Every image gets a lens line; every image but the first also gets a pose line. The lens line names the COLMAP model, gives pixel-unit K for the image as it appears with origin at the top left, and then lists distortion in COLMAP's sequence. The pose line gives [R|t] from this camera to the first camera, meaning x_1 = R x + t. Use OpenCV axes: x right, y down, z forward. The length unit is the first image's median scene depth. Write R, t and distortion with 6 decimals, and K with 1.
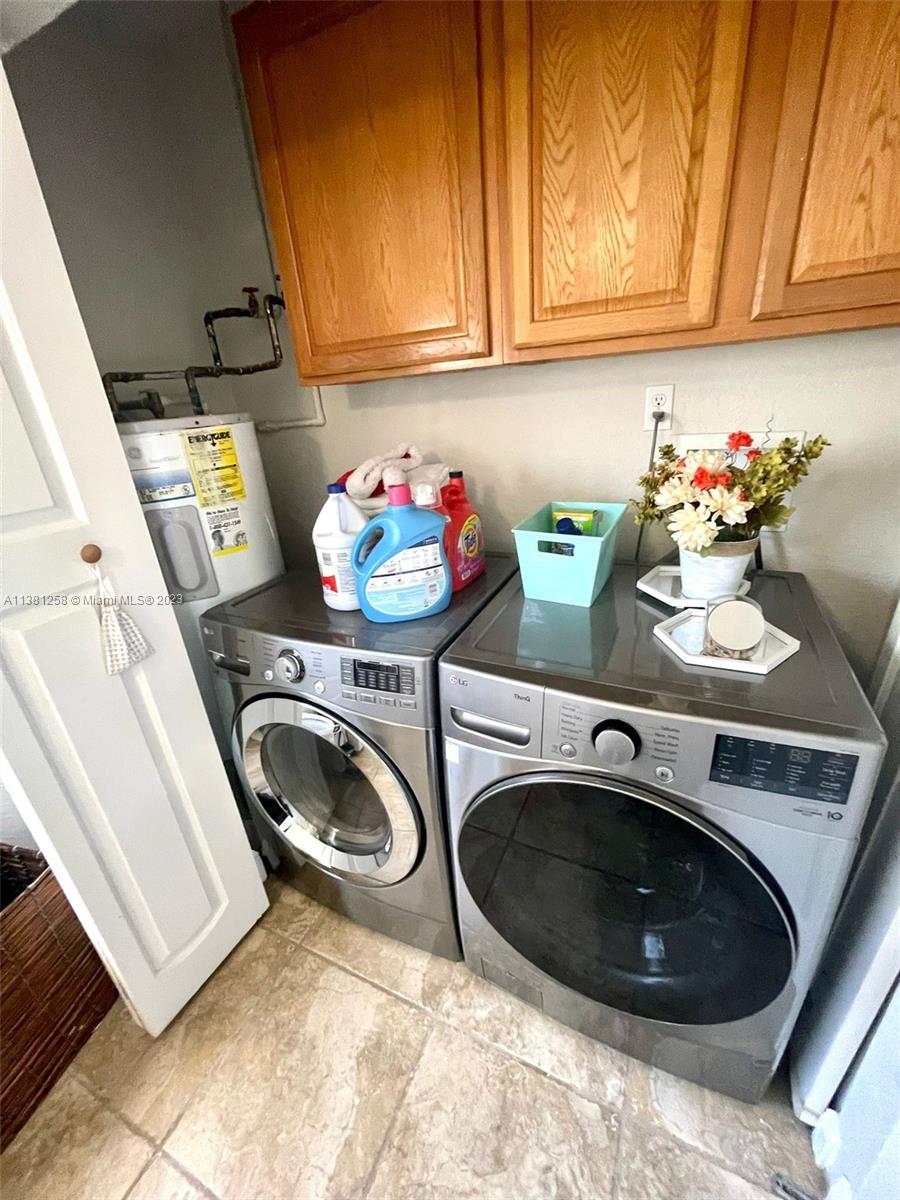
lens RADIAL K [[485.3, 0, 449.7], [0, 485.3, 599.5], [0, 0, 1]] dist [0.002901, -0.000767]
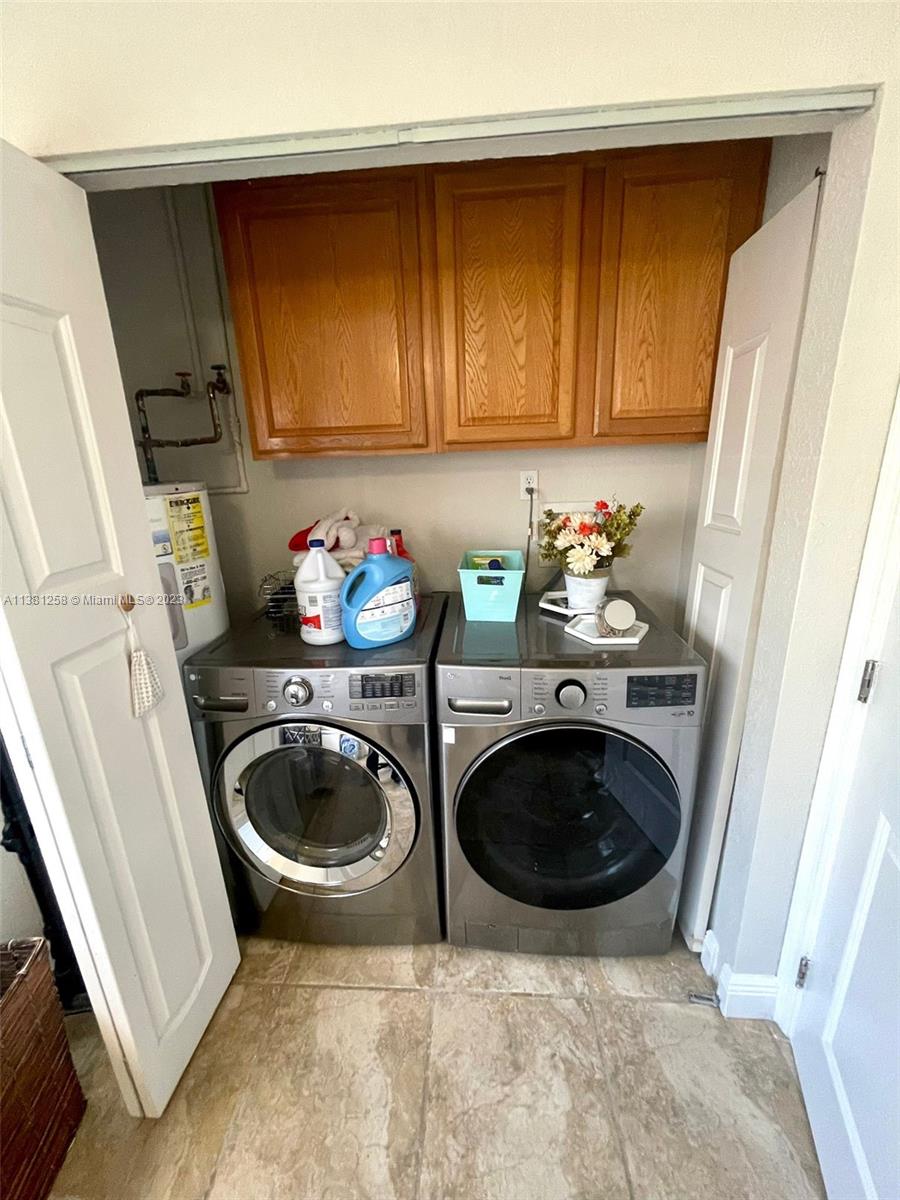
lens RADIAL K [[485.3, 0, 449.2], [0, 485.3, 600.1], [0, 0, 1]] dist [0.002901, -0.000767]
pose [[0.928046, -0.065501, 0.366660, -0.407501], [0.113524, 0.987319, -0.110963, 0.090761], [-0.354742, 0.144604, 0.923714, -0.237082]]
